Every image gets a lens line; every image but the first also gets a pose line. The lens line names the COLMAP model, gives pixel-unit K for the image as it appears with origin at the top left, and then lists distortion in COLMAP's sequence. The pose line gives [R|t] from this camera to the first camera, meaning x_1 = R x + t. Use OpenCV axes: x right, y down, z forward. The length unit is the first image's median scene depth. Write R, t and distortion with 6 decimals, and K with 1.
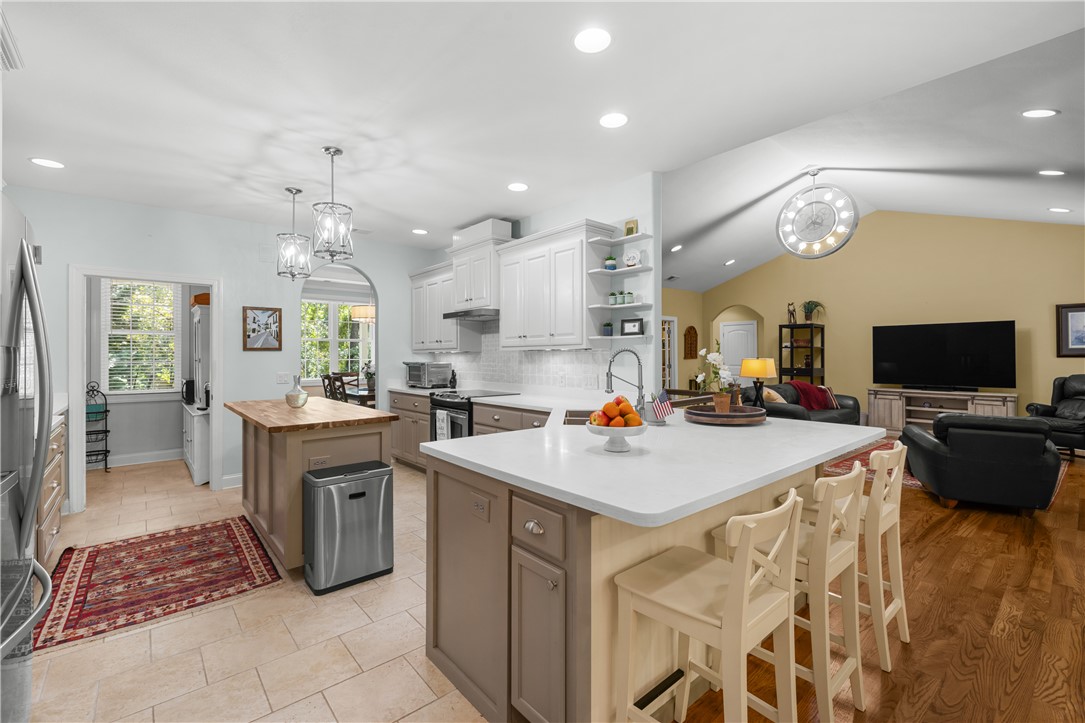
lens RADIAL K [[464.4, 0, 542.3], [0, 464.4, 351.7], [0, 0, 1]] dist [0.002292, -0.000152]
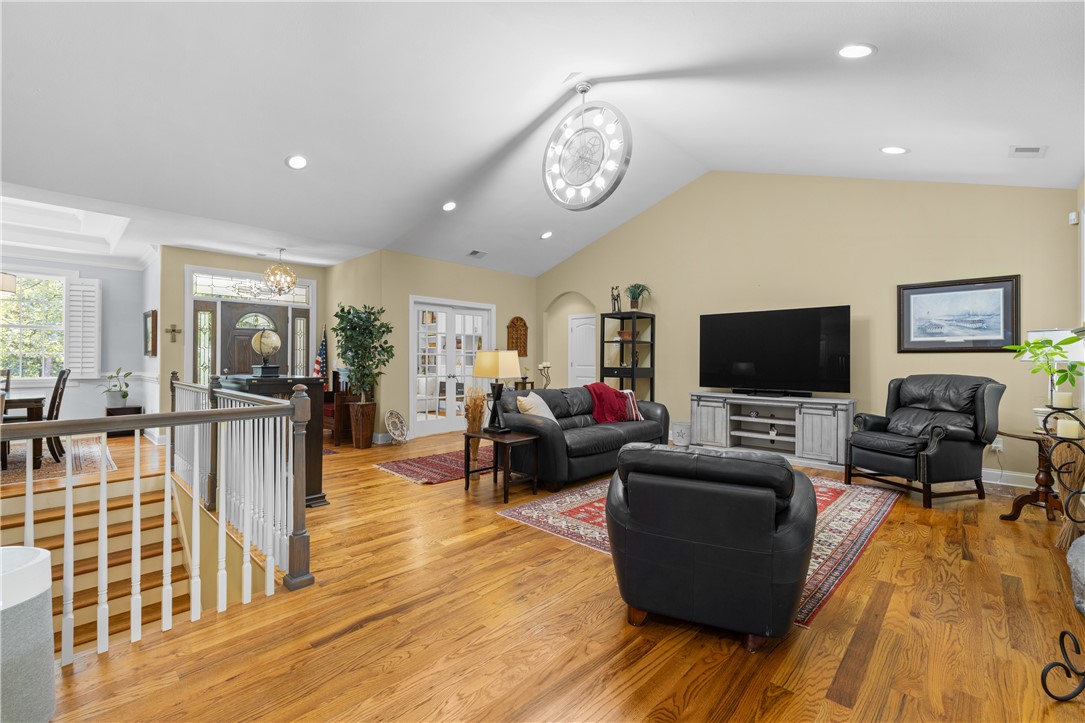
lens RADIAL K [[458.1, 0, 537.0], [0, 458.1, 357.7], [0, 0, 1]] dist [-0.001538, -0.000144]
pose [[0.994714, 0.006358, 0.102491, 0.454366], [-0.006992, 0.999959, 0.005831, 0.020727], [-0.102450, -0.006517, 0.994717, 0.320749]]
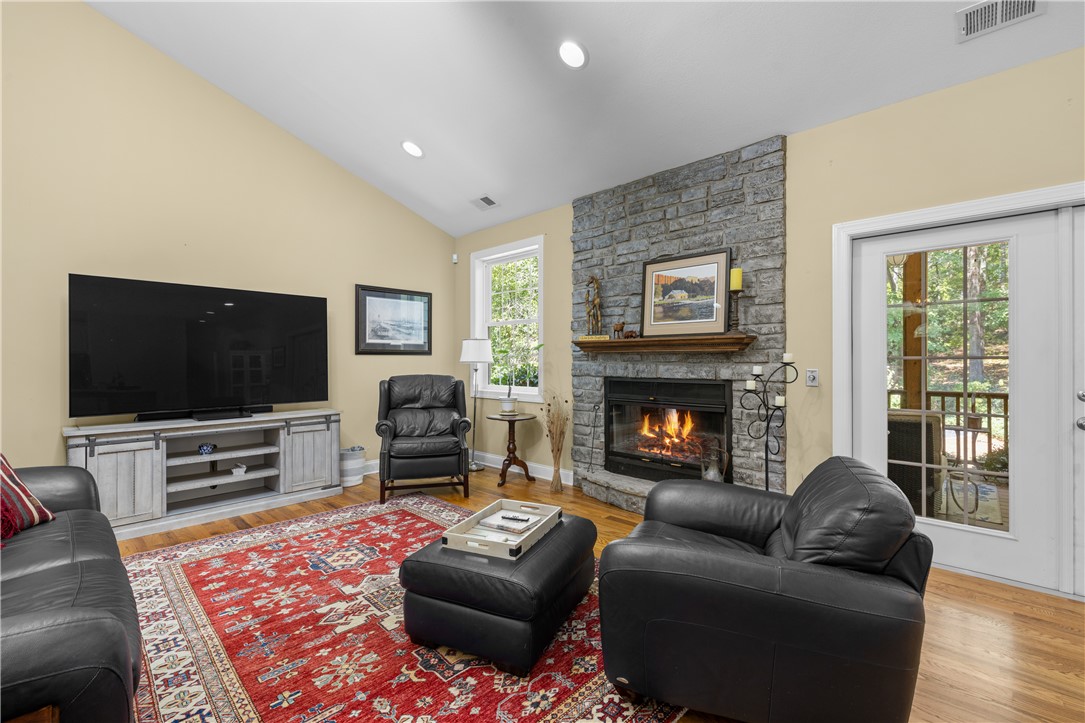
lens RADIAL K [[459.3, 0, 542.5], [0, 459.3, 361.5], [0, 0, 1]] dist [-0.001511, -0.000071]
pose [[-0.109673, 0.002877, 0.993964, 0.361483], [-0.005682, 0.999978, -0.003521, 0.025540], [-0.993952, -0.006034, -0.109654, 0.827659]]
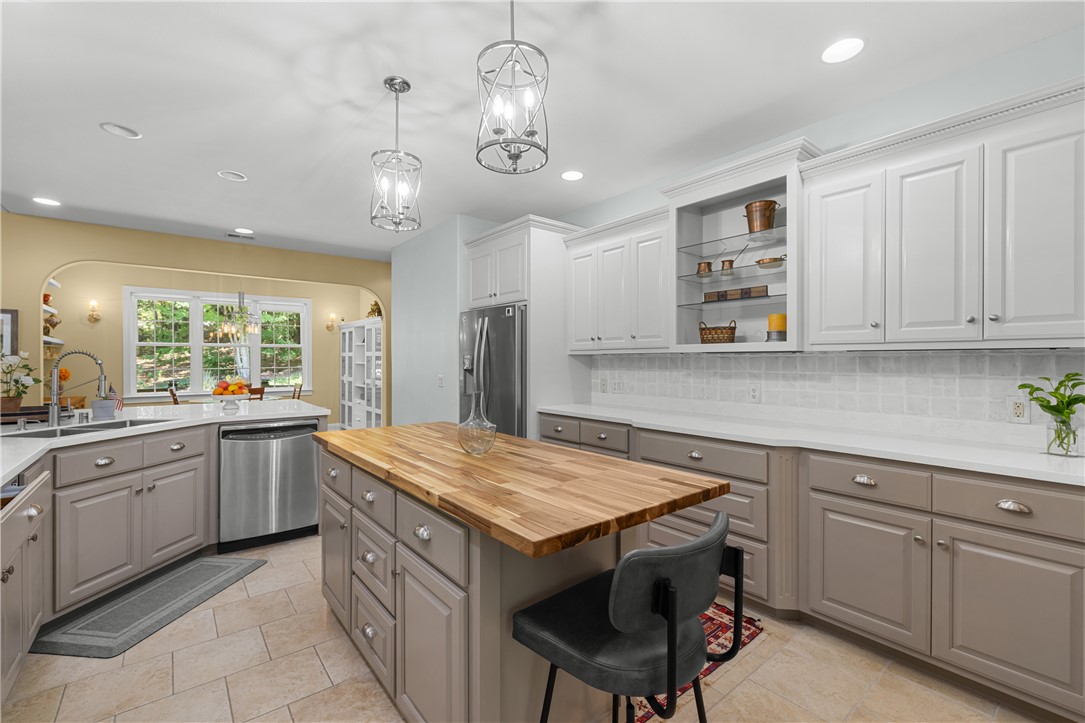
lens RADIAL K [[466.7, 0, 539.6], [0, 466.7, 360.2], [0, 0, 1]] dist [0.000152, 0.000222]
pose [[-0.999429, 0.005519, 0.033327, -0.360259], [0.005264, 0.999956, -0.007717, 0.011307], [-0.033369, -0.007537, -0.999415, 0.890984]]
